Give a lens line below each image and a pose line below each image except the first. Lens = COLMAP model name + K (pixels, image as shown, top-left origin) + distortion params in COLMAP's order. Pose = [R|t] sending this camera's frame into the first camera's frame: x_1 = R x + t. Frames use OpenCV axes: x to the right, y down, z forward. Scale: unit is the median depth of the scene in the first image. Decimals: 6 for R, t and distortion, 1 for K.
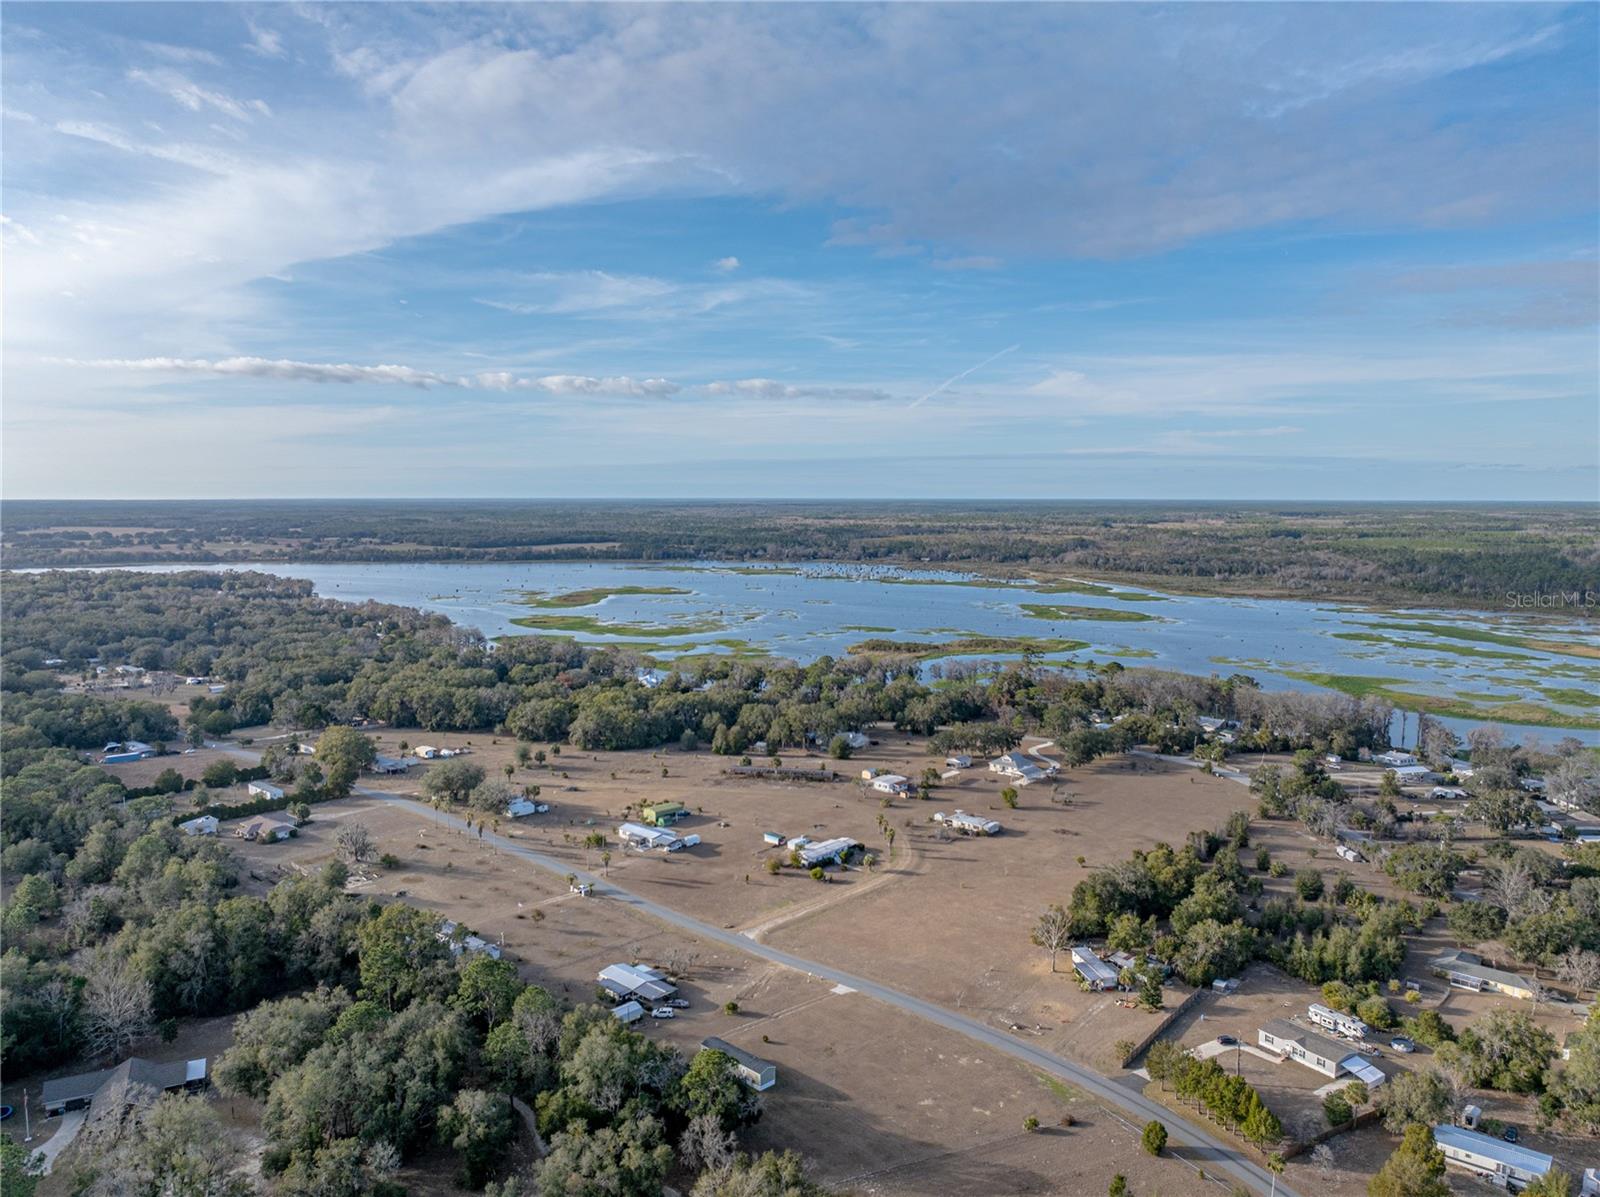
lens RADIAL K [[1133.5, 0, 803.7], [0, 1133.5, 608.0], [0, 0, 1]] dist [-0.034019, 0.027013]
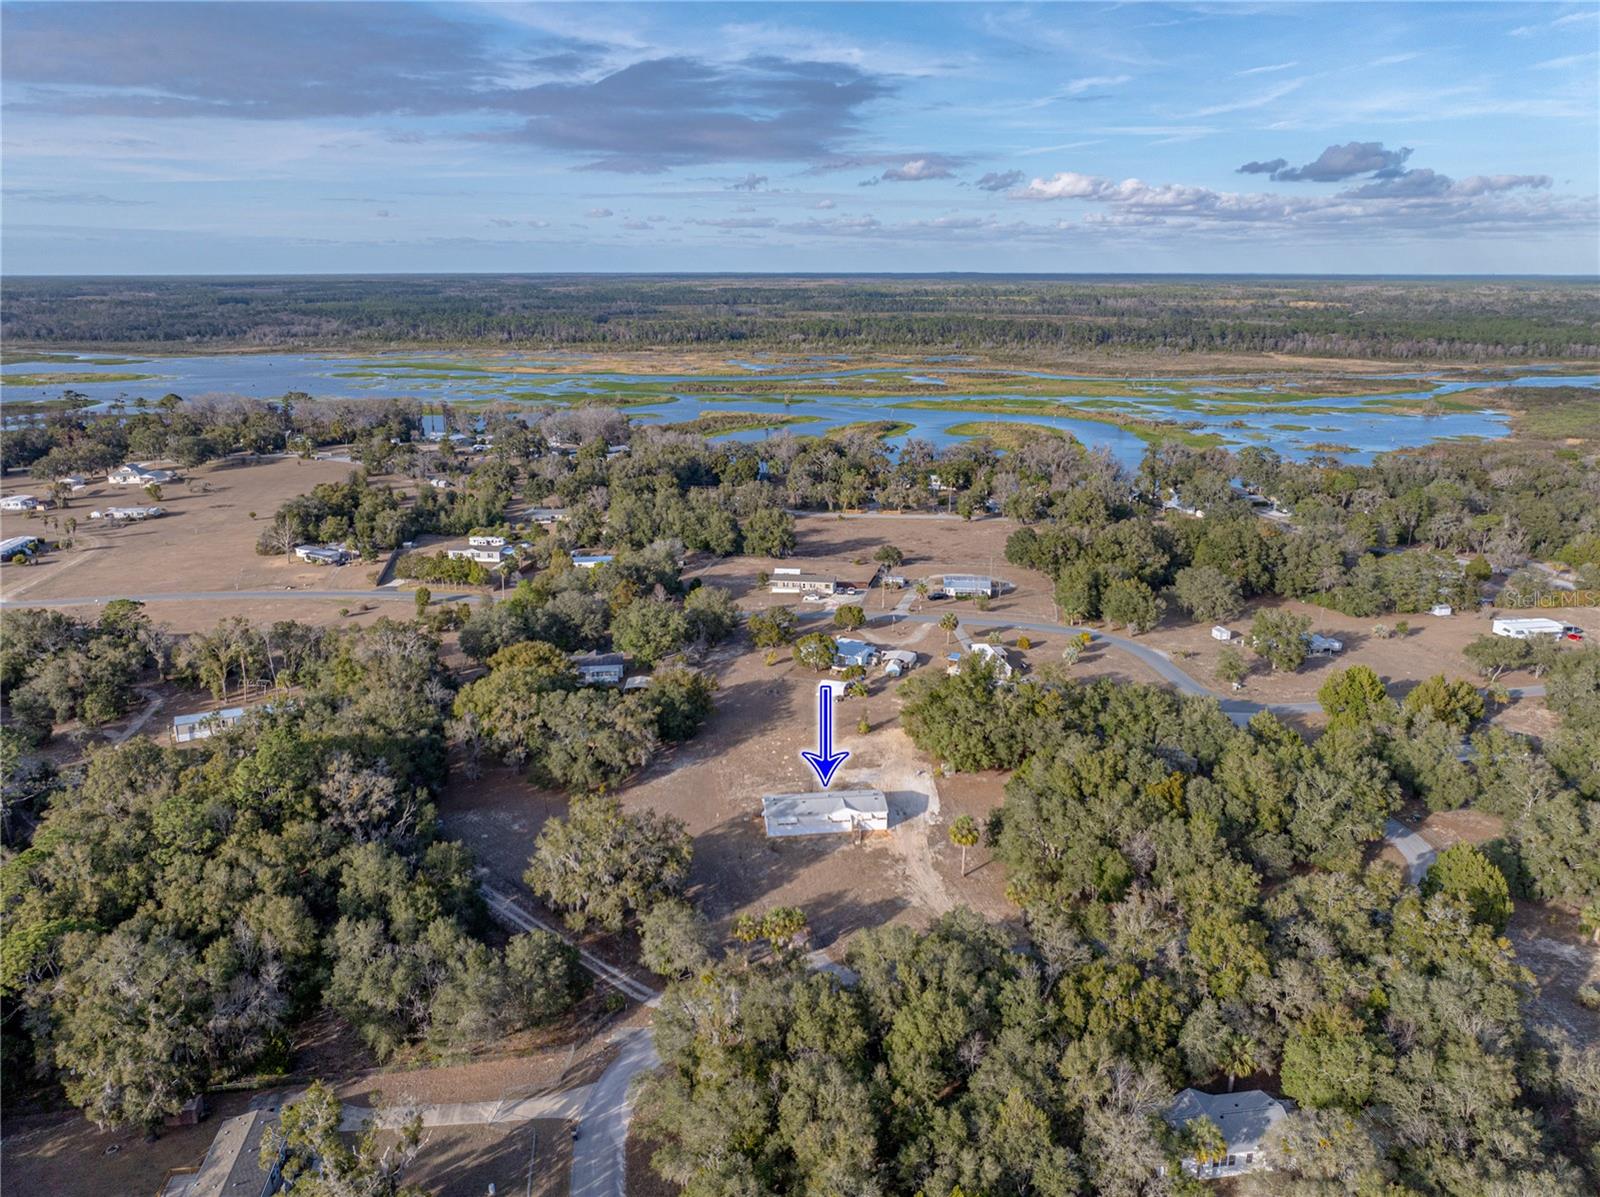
lens RADIAL K [[1133.5, 0, 794.2], [0, 1133.5, 604.9], [0, 0, 1]] dist [-0.034019, 0.027013]
pose [[0.645059, -0.220149, 0.731733, -0.256317], [0.077540, 0.971515, 0.223935, 0.079381], [-0.760189, -0.087713, 0.643754, -0.212365]]
